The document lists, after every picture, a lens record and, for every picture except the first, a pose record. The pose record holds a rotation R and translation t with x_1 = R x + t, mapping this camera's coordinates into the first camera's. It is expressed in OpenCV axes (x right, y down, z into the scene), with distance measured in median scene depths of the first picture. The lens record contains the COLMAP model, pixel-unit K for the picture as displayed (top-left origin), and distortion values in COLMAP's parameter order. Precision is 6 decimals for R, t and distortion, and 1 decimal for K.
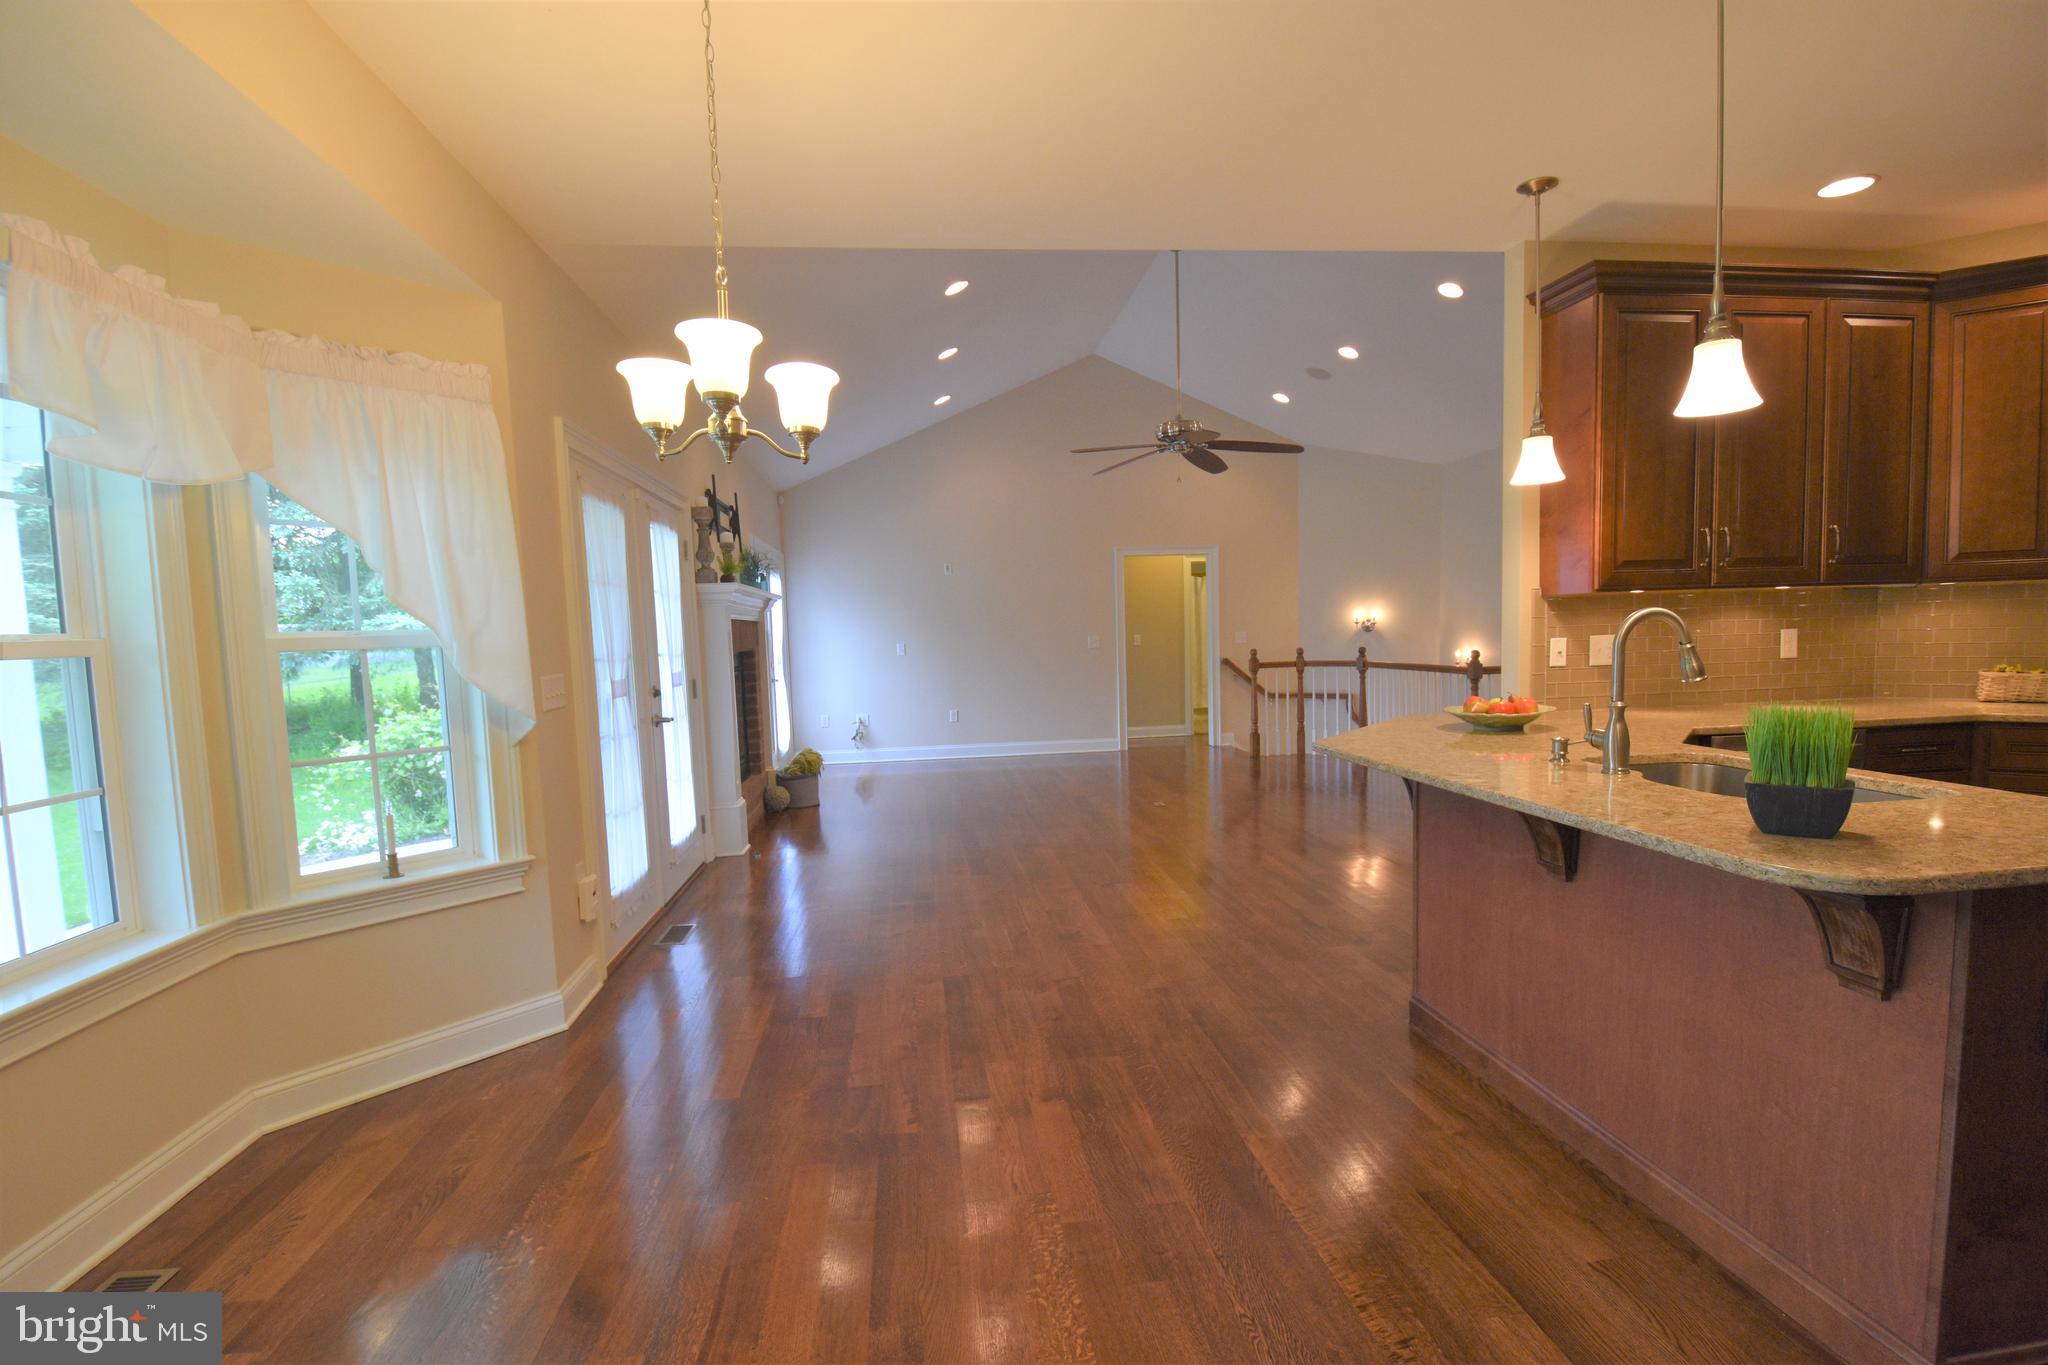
lens RADIAL K [[969.5, 0, 1017.1], [0, 969.5, 711.6], [0, 0, 1]] dist [0.016032, -0.023395]
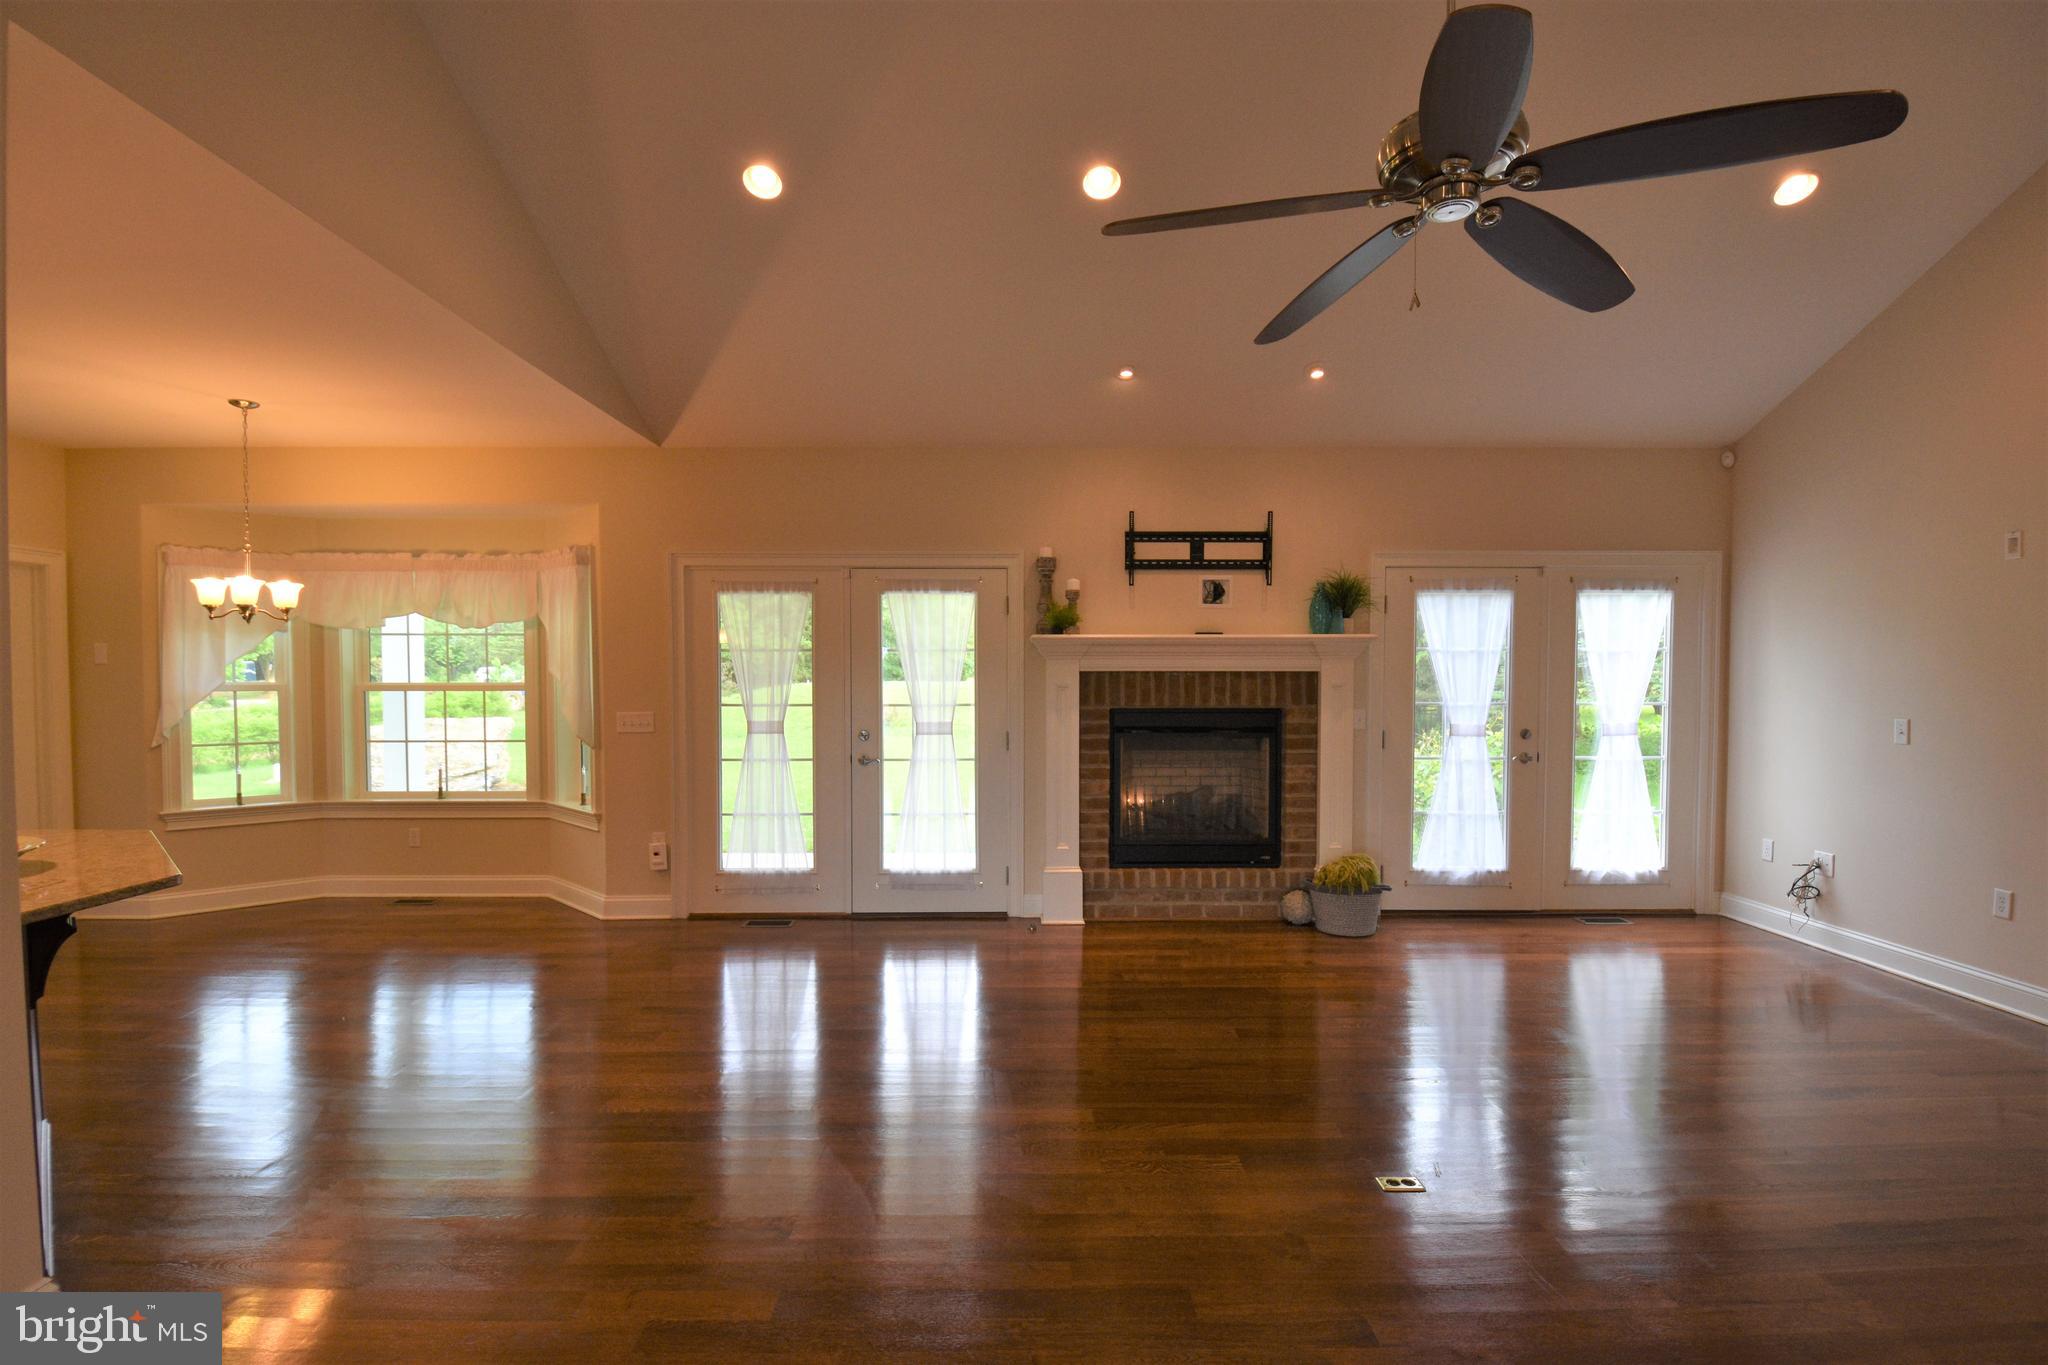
lens RADIAL K [[969.5, 0, 1017.1], [0, 969.5, 711.6], [0, 0, 1]] dist [0.016032, -0.023395]
pose [[-0.116712, 0.068393, -0.990808, 0.944180], [-0.082398, 0.993520, 0.078286, -0.181110], [0.989742, 0.090777, -0.110320, 1.545815]]
